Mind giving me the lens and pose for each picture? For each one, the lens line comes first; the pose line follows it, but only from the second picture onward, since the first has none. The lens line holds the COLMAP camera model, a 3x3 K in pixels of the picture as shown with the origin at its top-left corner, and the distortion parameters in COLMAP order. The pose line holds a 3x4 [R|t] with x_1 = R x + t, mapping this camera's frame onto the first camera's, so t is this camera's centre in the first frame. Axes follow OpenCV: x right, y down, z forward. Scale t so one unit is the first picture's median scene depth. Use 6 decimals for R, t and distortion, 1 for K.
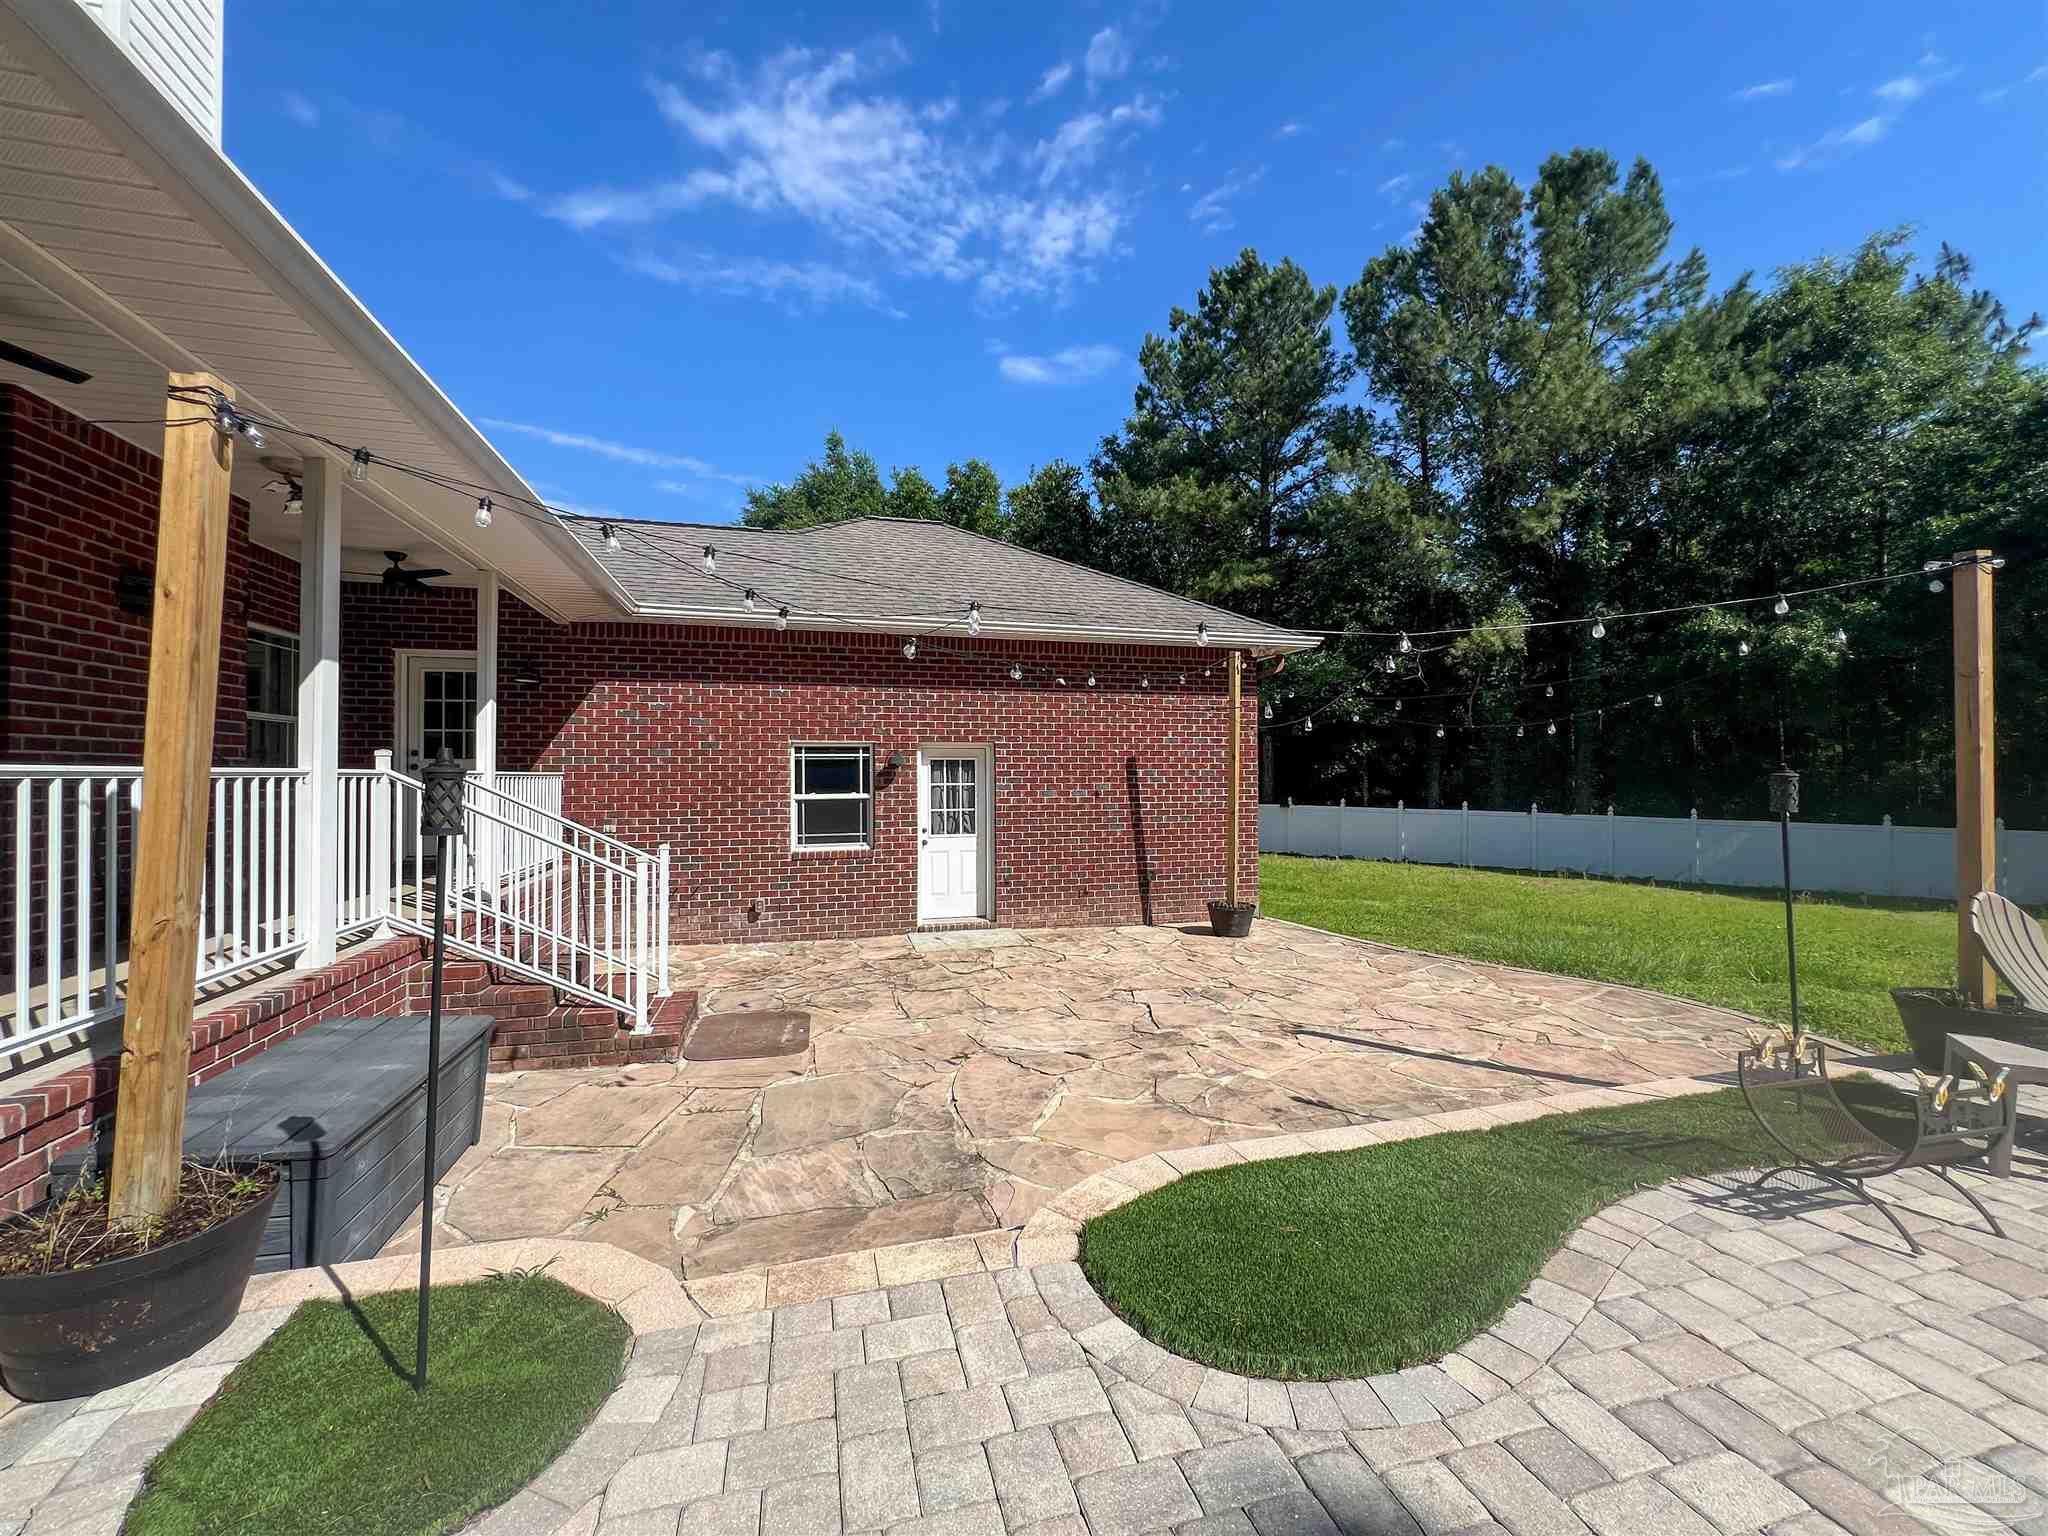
lens RADIAL K [[817.1, 0, 1024.0], [0, 817.1, 768.0], [0, 0, 1]] dist [-0.002033, 0.000313]
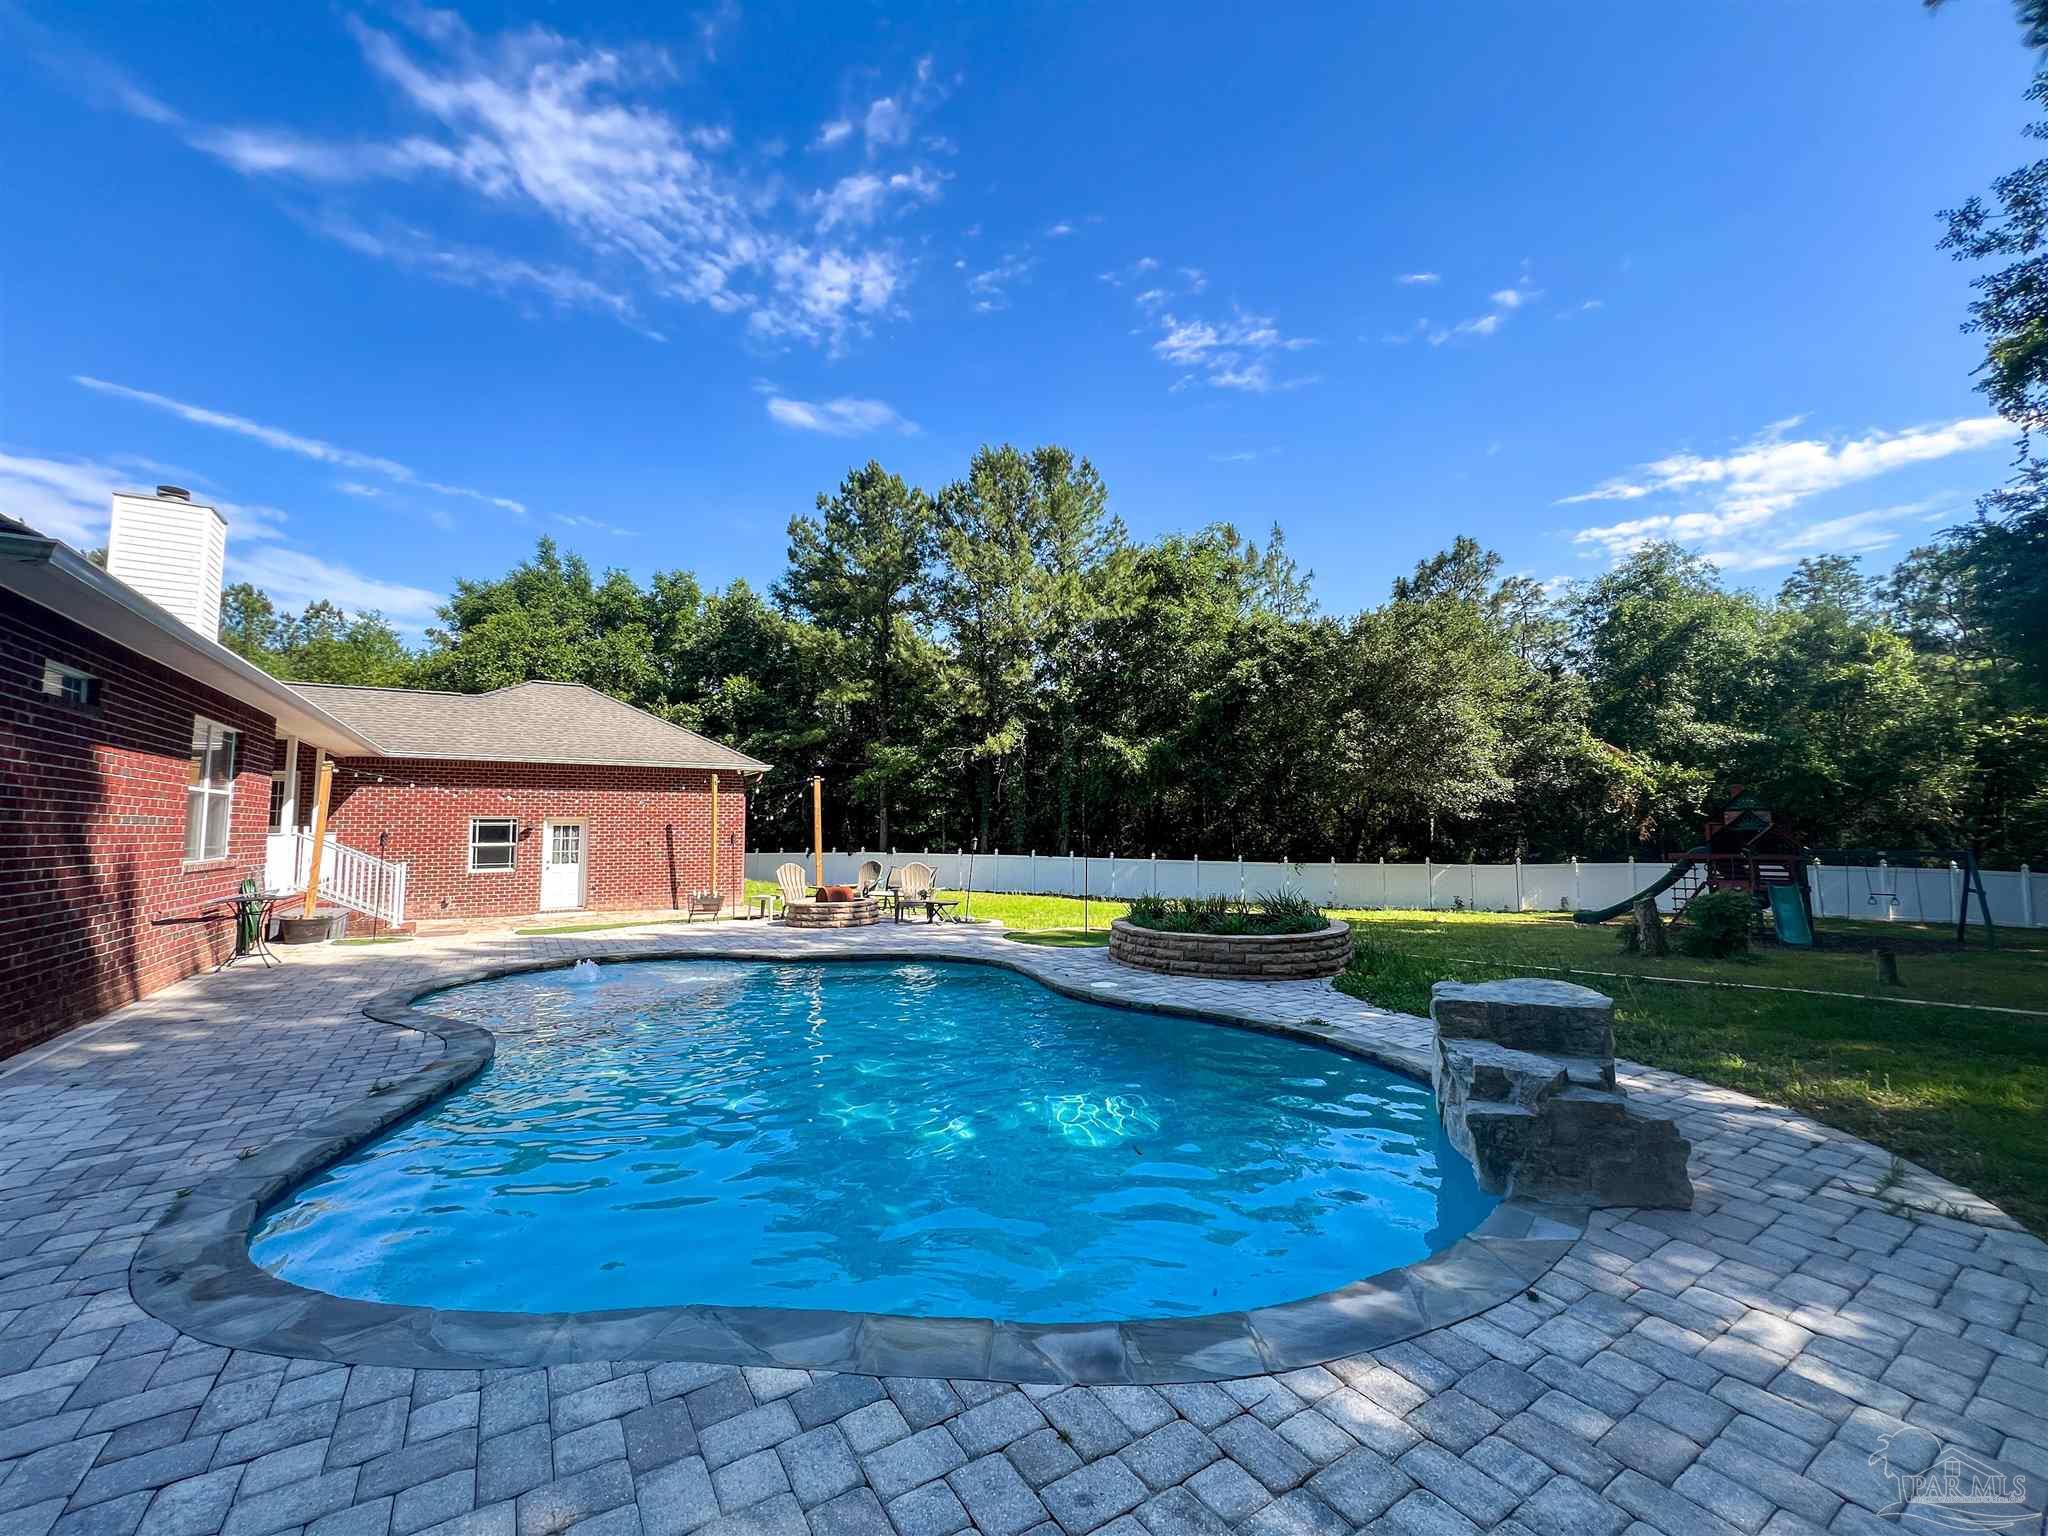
lens RADIAL K [[821.2, 0, 1024.0], [0, 821.2, 768.0], [0, 0, 1]] dist [0.003870, 0.000129]
pose [[0.959698, 0.022555, 0.280127, 0.411358], [-0.004173, 0.997808, -0.066043, -0.022690], [-0.281003, 0.062212, 0.957688, -1.209067]]
